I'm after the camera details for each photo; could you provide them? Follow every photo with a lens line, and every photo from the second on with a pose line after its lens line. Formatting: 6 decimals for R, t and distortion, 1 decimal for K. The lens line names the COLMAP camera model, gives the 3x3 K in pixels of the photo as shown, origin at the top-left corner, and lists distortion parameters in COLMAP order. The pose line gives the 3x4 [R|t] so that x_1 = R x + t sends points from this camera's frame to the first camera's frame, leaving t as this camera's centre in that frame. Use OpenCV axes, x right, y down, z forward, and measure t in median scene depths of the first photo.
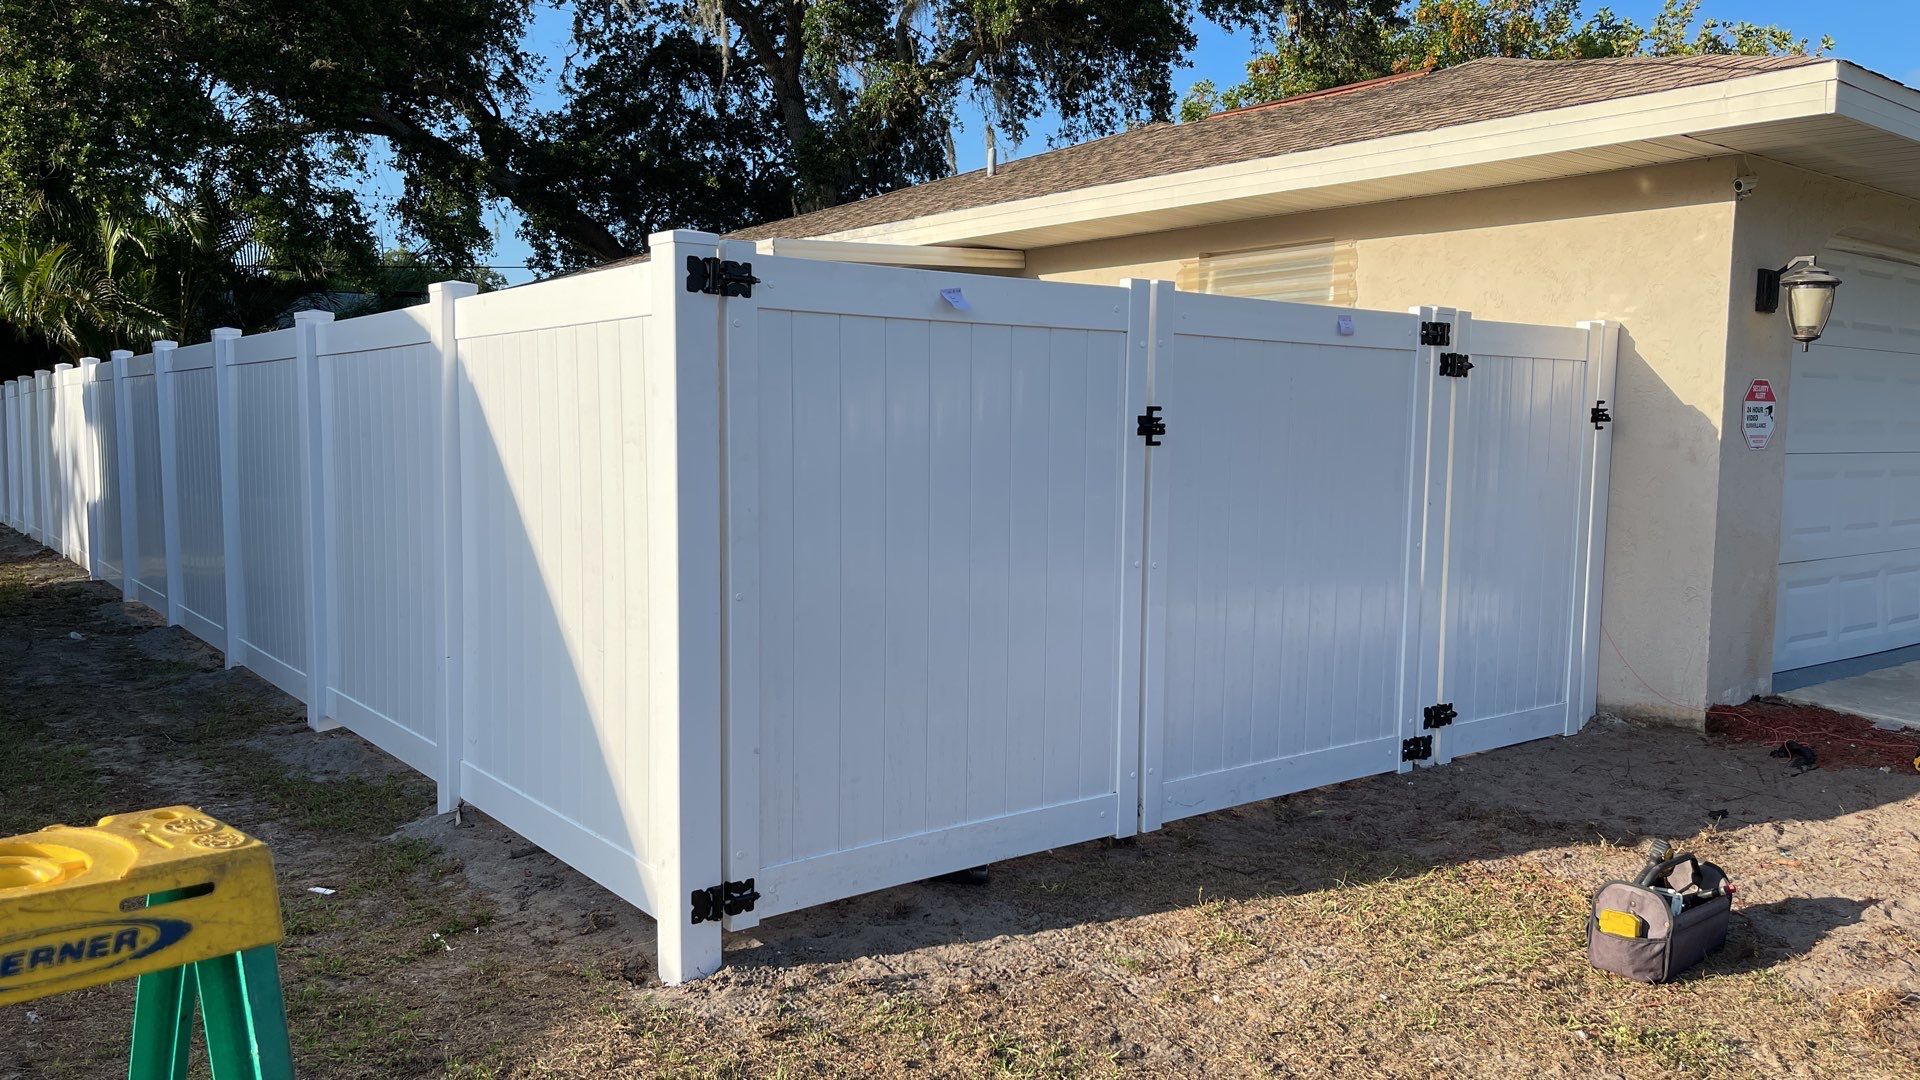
lens RADIAL K [[1462.2, 0, 963.2], [0, 1462.2, 554.5], [0, 0, 1]] dist [0.052355, -0.062543]
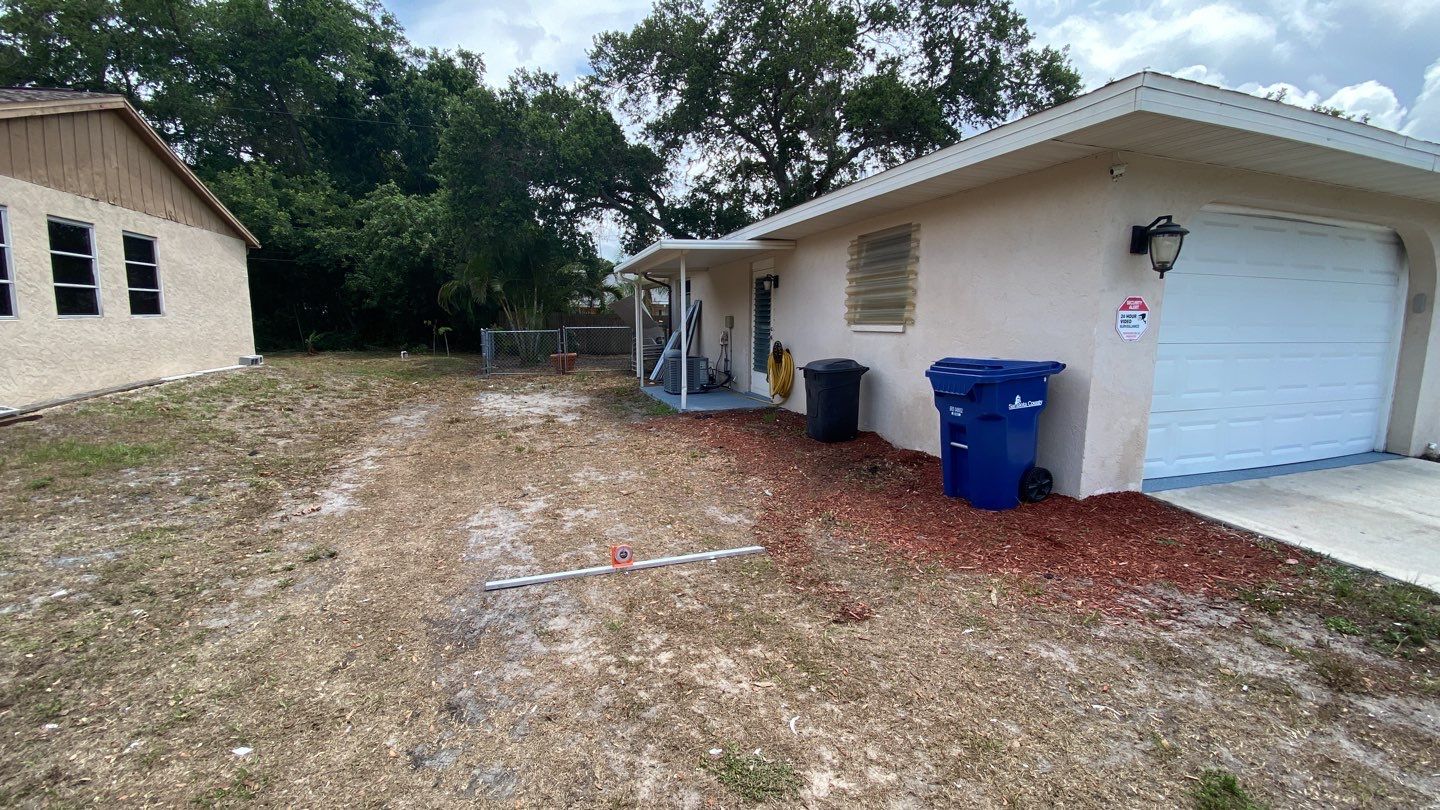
lens RADIAL K [[590.1, 0, 720.0], [0, 590.1, 405.0], [0, 0, 1]] dist [0.002595, -0.013318]
pose [[0.944308, 0.043992, -0.326108, 0.248254], [-0.027826, 0.998149, 0.054075, -0.018502], [0.327884, -0.041989, 0.943785, 0.190396]]
